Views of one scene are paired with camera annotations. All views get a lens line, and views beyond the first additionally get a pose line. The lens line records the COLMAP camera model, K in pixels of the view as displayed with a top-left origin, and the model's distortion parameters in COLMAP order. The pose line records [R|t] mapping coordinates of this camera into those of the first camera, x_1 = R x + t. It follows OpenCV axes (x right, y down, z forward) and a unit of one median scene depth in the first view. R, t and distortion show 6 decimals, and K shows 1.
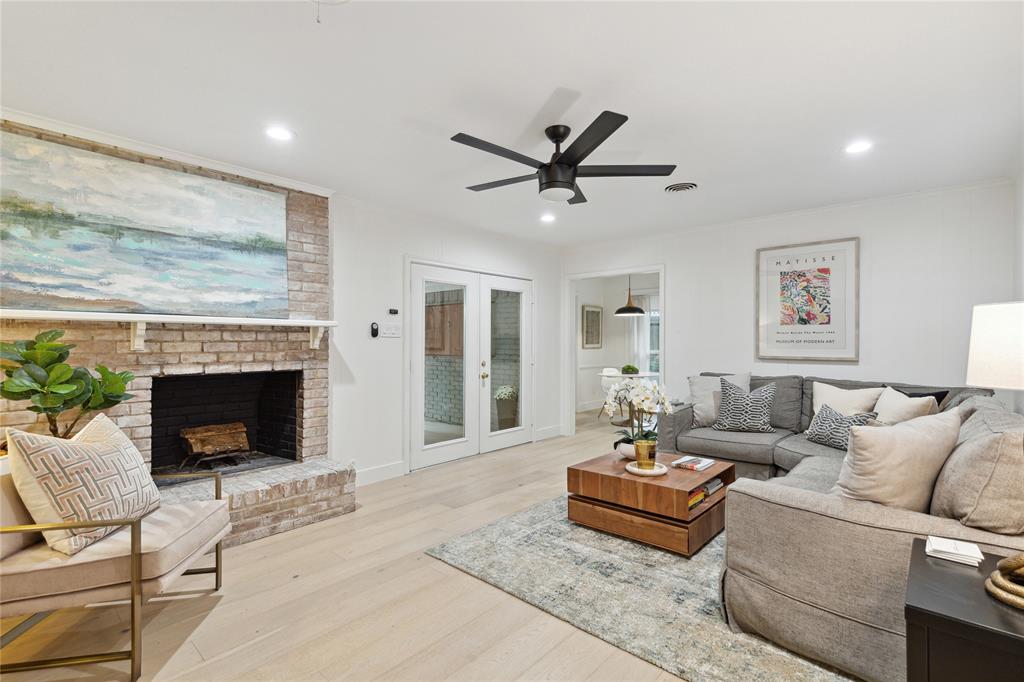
lens RADIAL K [[471.9, 0, 512.0], [0, 471.9, 341.0], [0, 0, 1]] dist [0.000879, 0.000421]
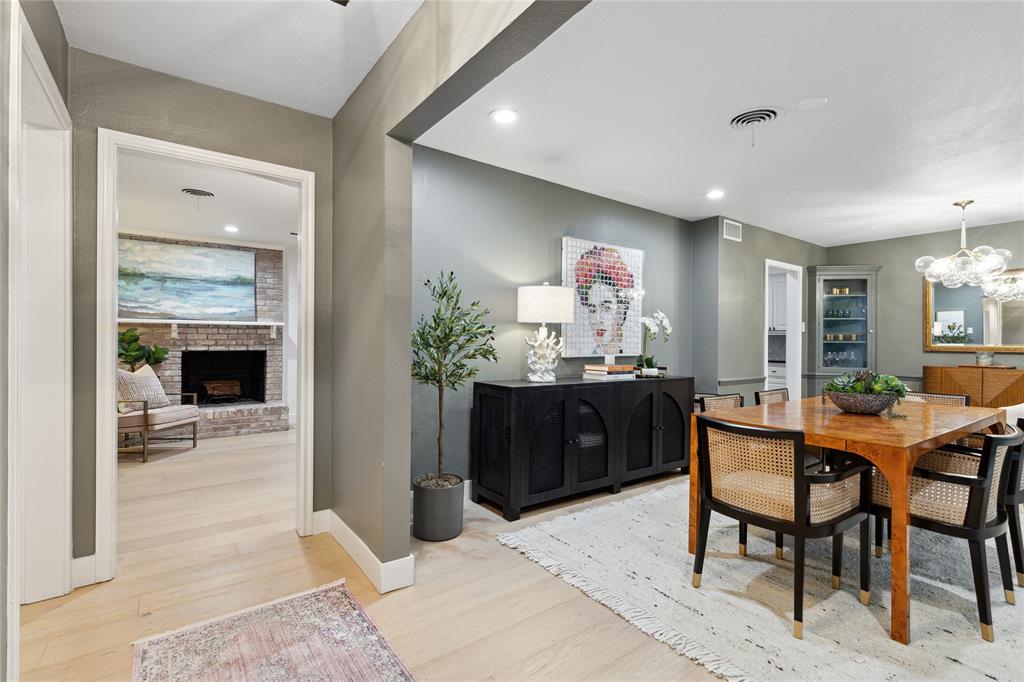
lens RADIAL K [[466.1, 0, 504.9], [0, 466.1, 338.5], [0, 0, 1]] dist [0.000917, 0.000117]
pose [[0.979622, 0.000827, -0.200850, 0.904224], [-0.001702, 0.999990, -0.004185, 0.026499], [0.200845, 0.004442, 0.979613, -0.607568]]
